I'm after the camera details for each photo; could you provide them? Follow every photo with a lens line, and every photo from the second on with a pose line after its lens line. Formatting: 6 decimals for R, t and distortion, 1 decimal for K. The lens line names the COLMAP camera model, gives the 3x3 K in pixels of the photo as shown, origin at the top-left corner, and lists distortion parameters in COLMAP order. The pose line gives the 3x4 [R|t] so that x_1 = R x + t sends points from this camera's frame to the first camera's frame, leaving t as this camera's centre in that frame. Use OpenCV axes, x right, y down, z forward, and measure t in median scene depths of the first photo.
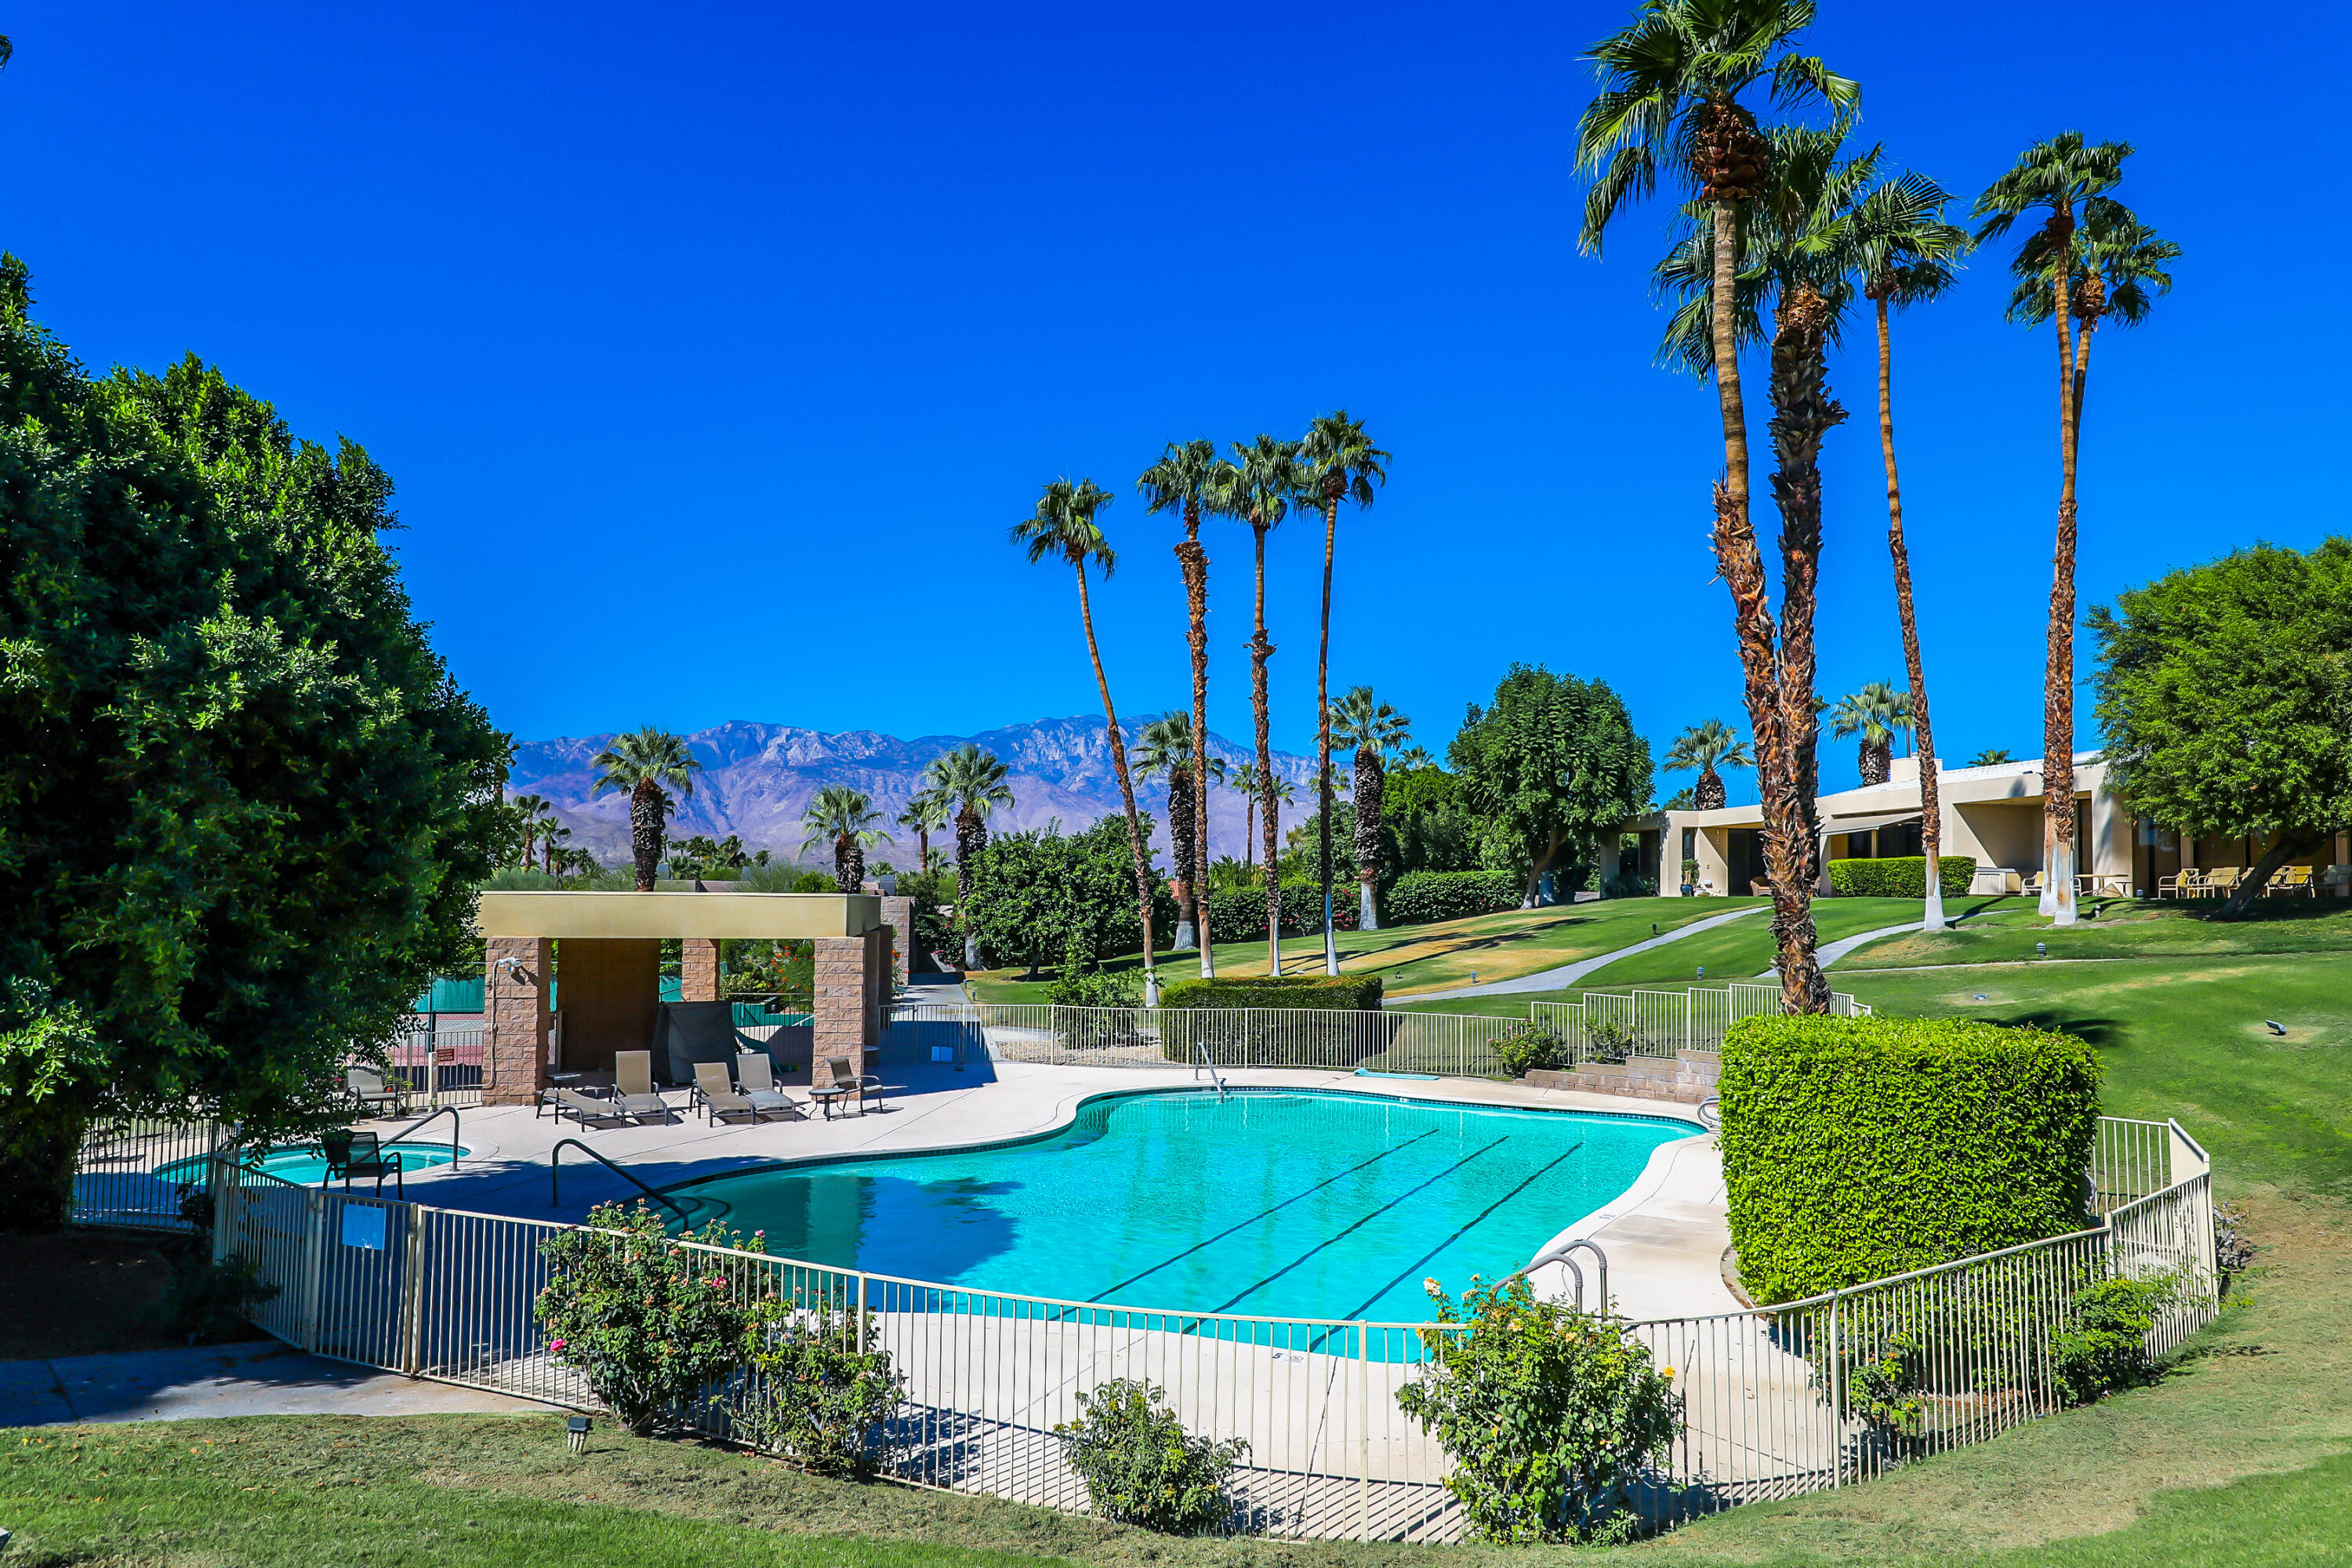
lens RADIAL K [[1442.9, 0, 1176.0], [0, 1442.9, 784.0], [0, 0, 1]] dist [0.007393, 0.000508]
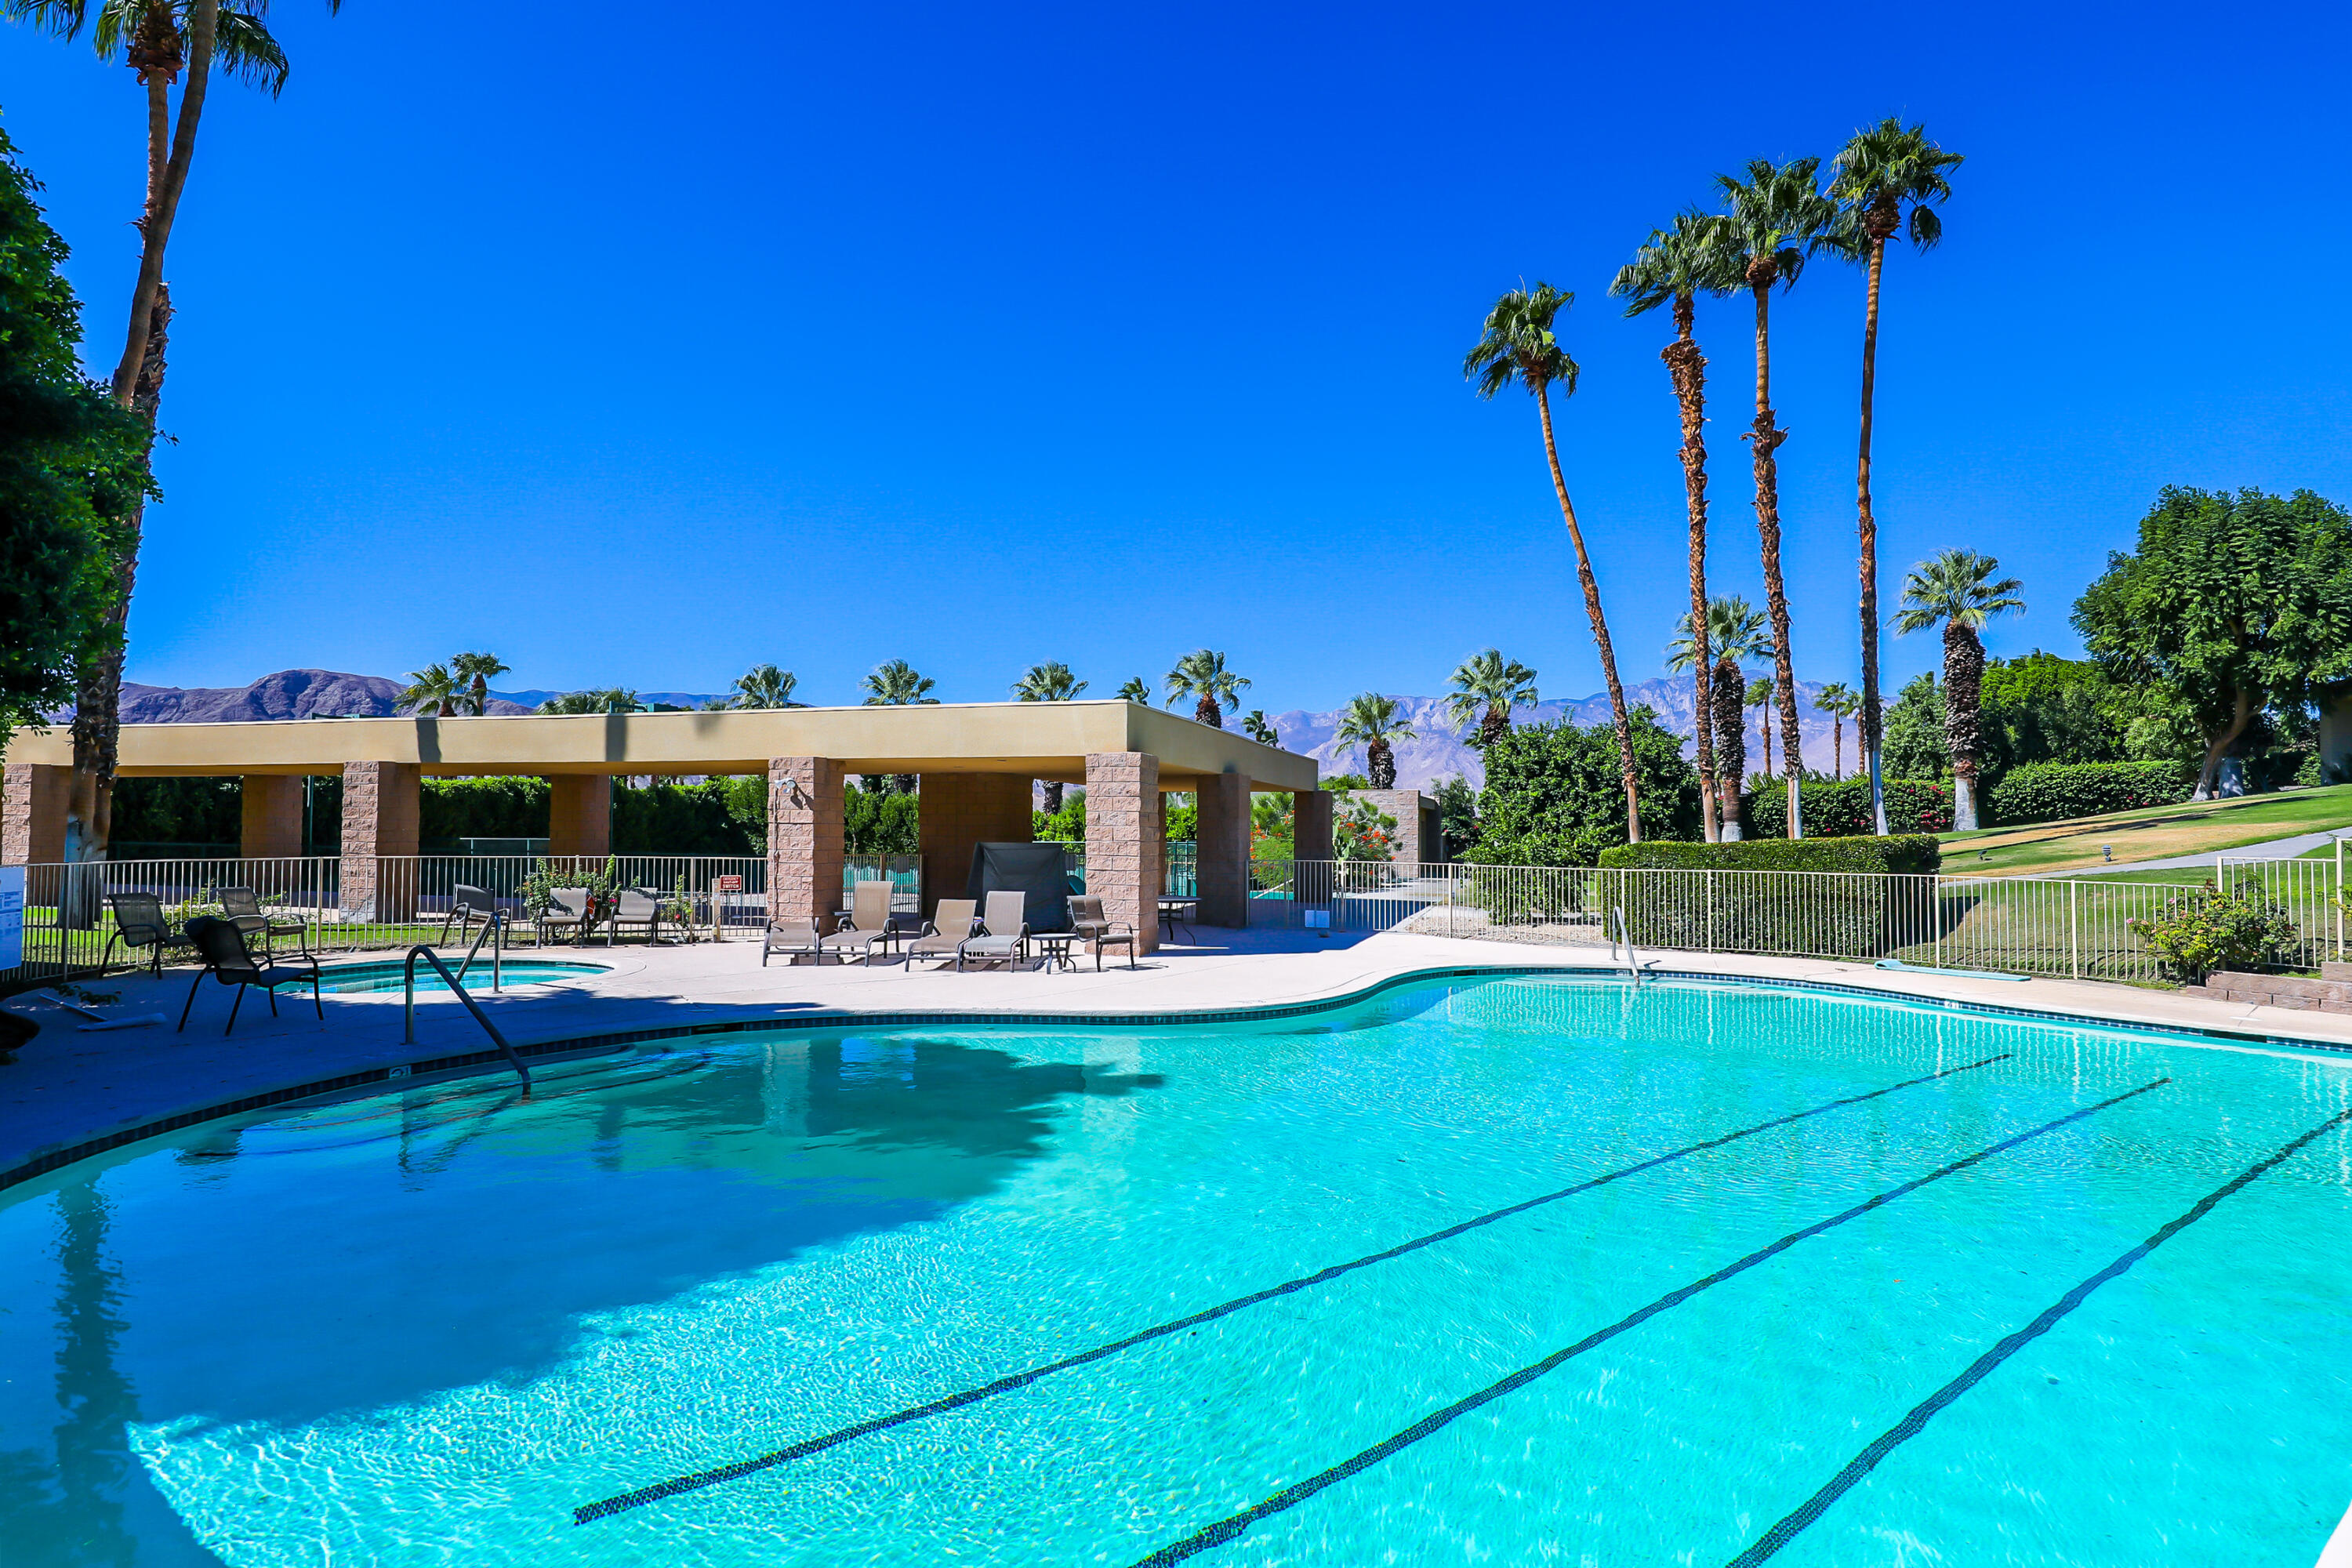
lens RADIAL K [[1225.1, 0, 1176.2], [0, 1225.1, 749.8], [0, 0, 1]] dist [0.022937, -0.014910]
pose [[0.899618, -0.021725, -0.436138, 0.039328], [0.027744, 0.999587, 0.007437, 0.041887], [0.435796, -0.018790, 0.899849, 0.167430]]
